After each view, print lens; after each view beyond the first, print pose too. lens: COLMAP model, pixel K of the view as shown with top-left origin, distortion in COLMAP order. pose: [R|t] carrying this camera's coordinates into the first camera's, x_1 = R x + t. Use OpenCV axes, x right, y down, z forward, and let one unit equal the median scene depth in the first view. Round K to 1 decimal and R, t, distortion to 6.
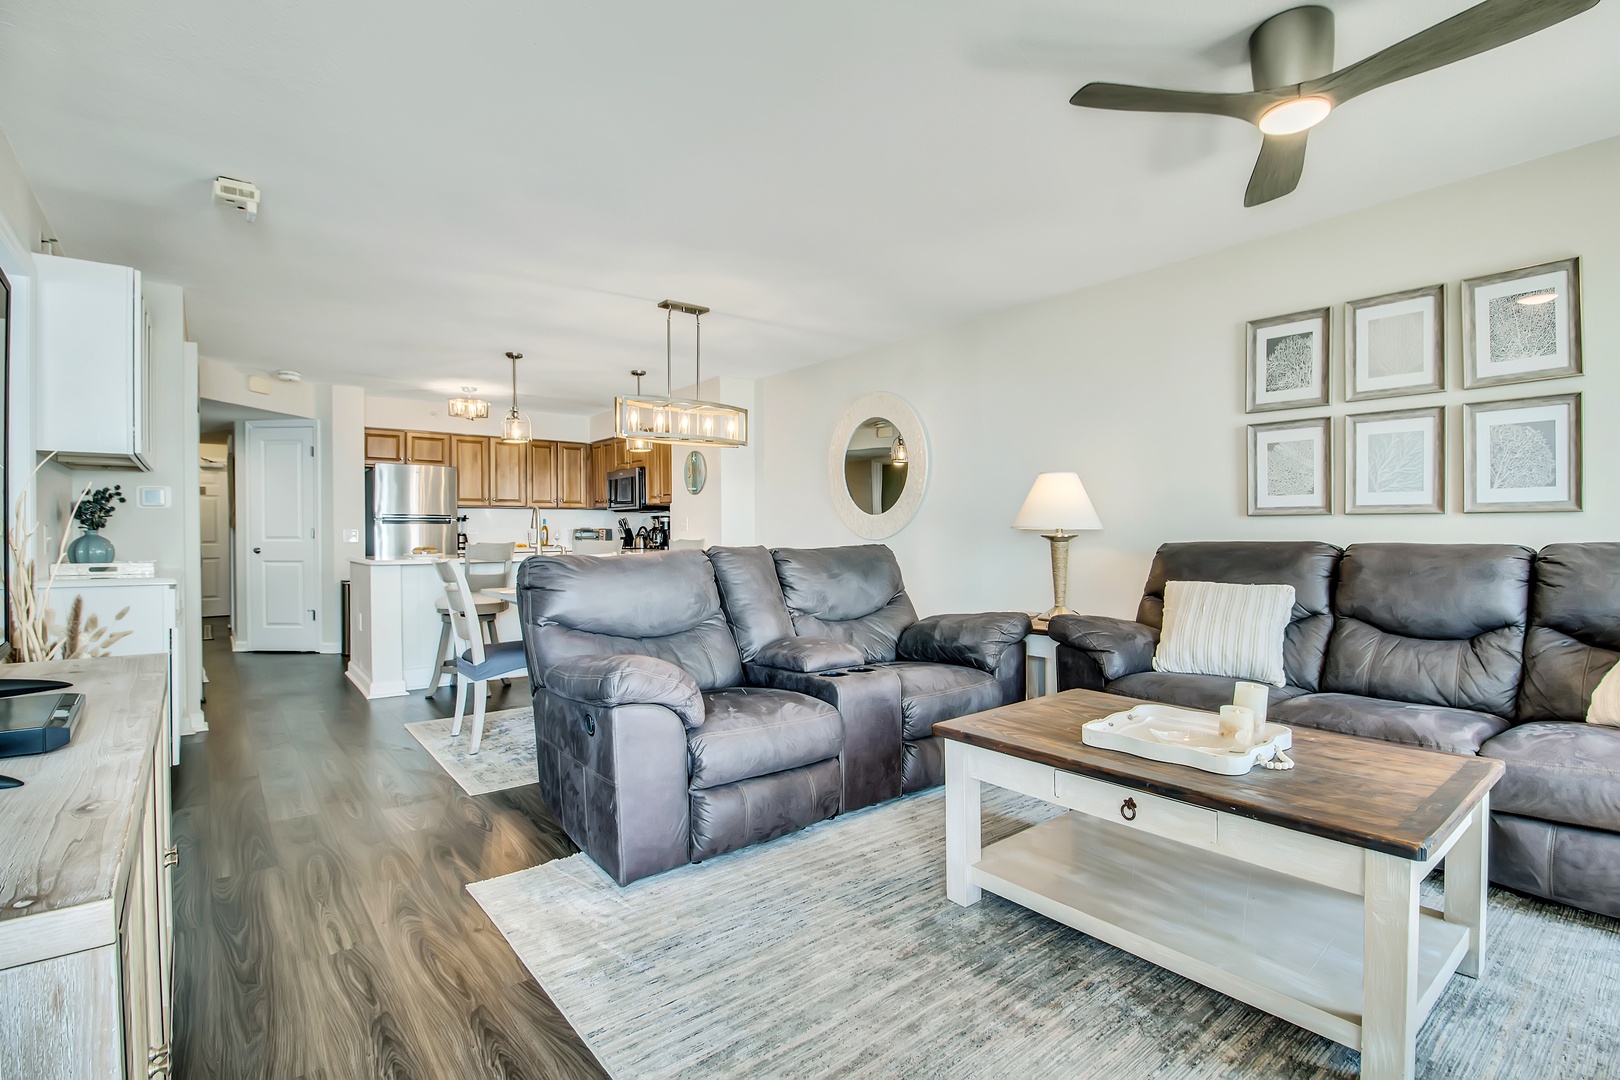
lens RADIAL K [[759.6, 0, 821.6], [0, 759.6, 537.7], [0, 0, 1]] dist [-0.005344, 0.000968]
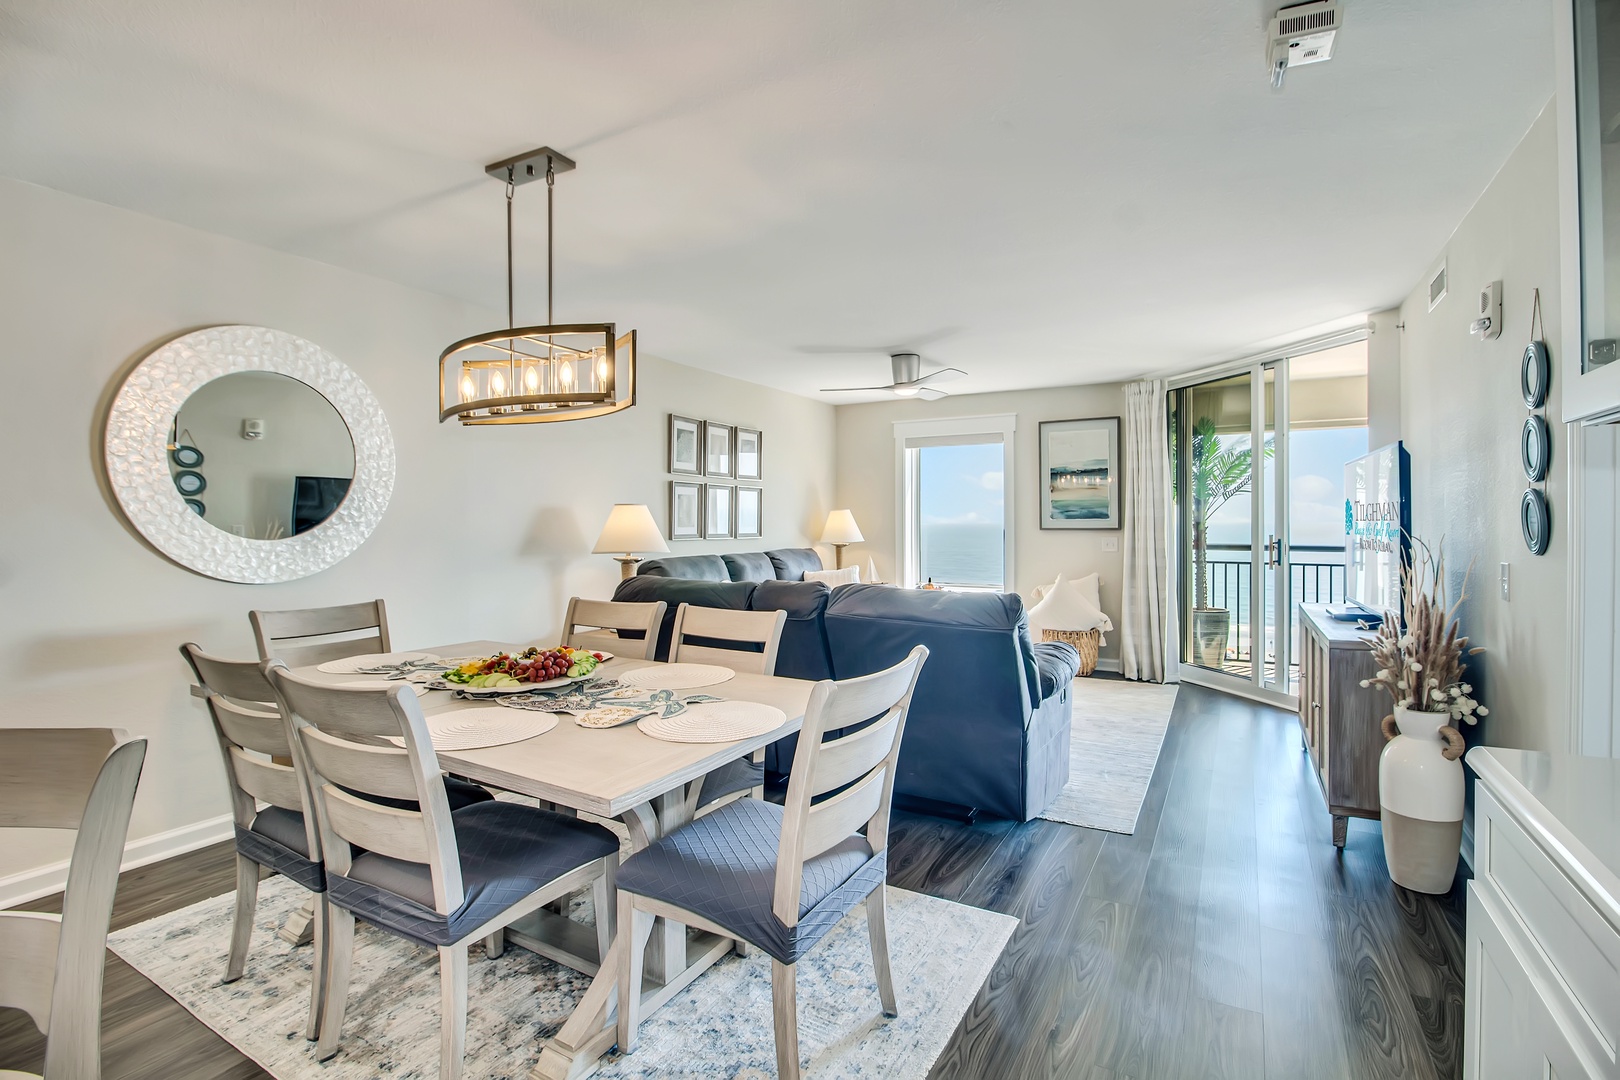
lens RADIAL K [[759.6, 0, 809.9], [0, 759.6, 523.6], [0, 0, 1]] dist [-0.005344, 0.000968]
pose [[-0.357216, 0.006632, 0.933998, -1.148987], [0.017096, 0.999854, -0.000561, -0.066781], [-0.933865, 0.015767, -0.357277, 1.521804]]
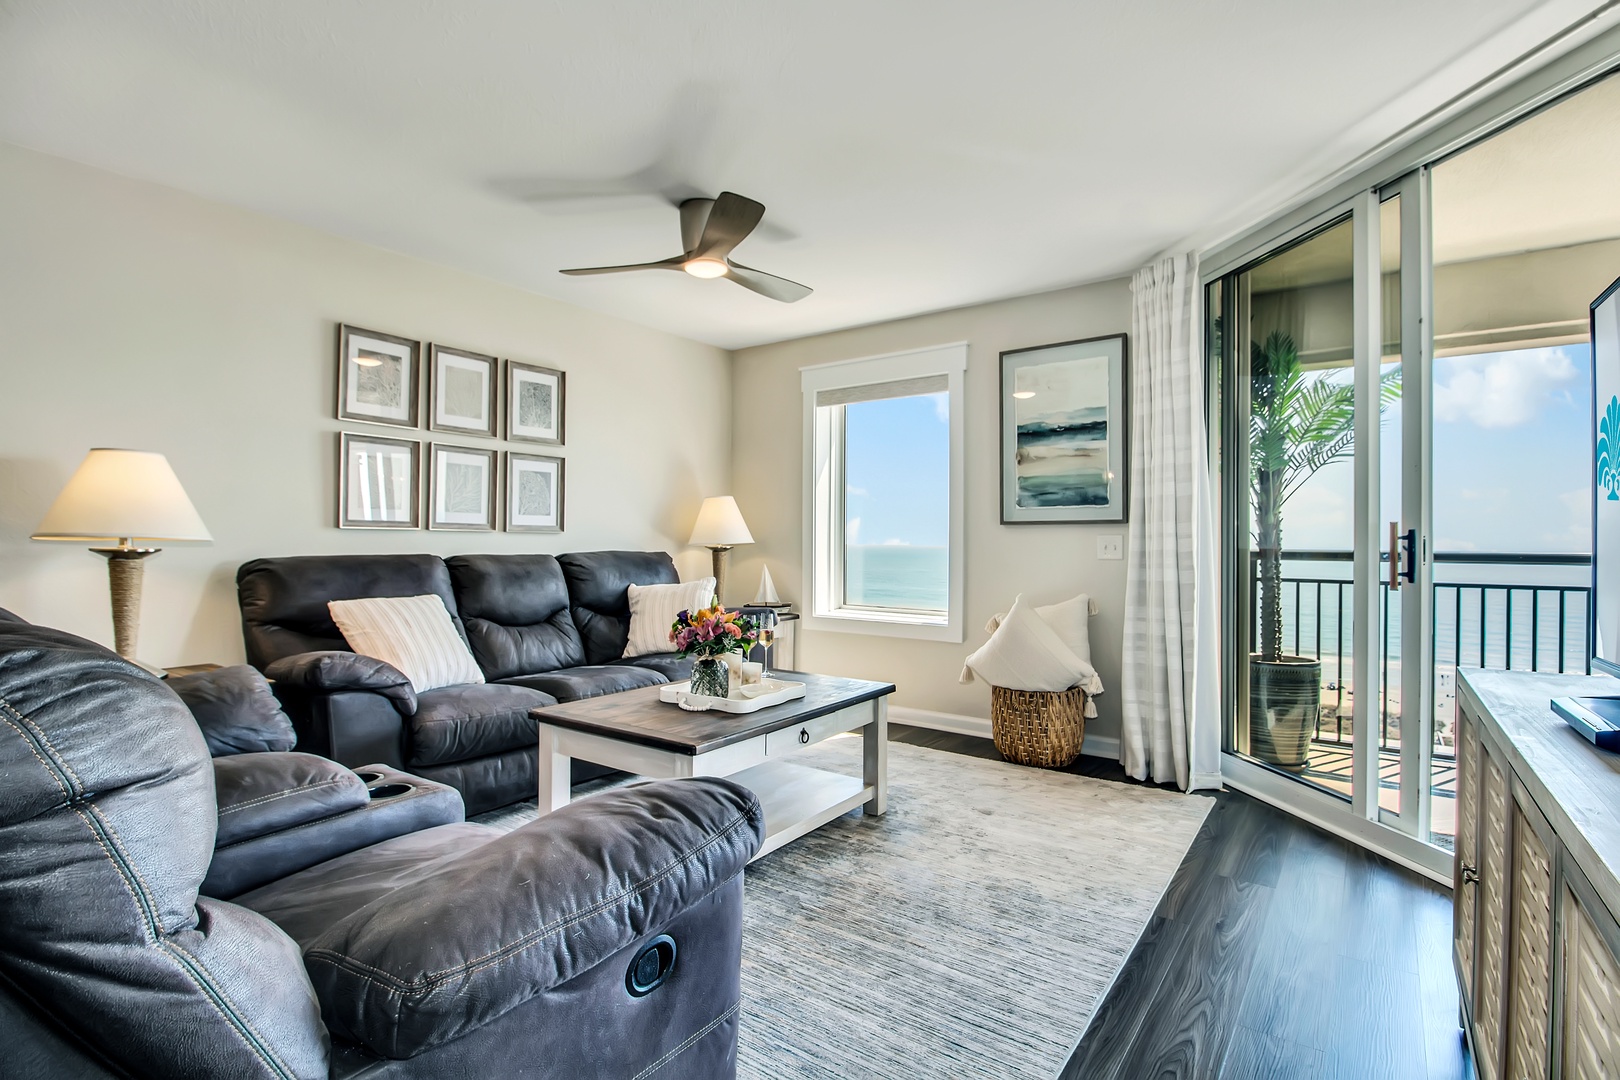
lens RADIAL K [[759.6, 0, 820.9], [0, 759.6, 542.7], [0, 0, 1]] dist [-0.005344, 0.000968]
pose [[-0.249587, 0.006960, 0.968327, -0.587381], [0.007923, 0.999955, -0.005146, -0.001670], [-0.968320, 0.006388, -0.249631, 0.776053]]
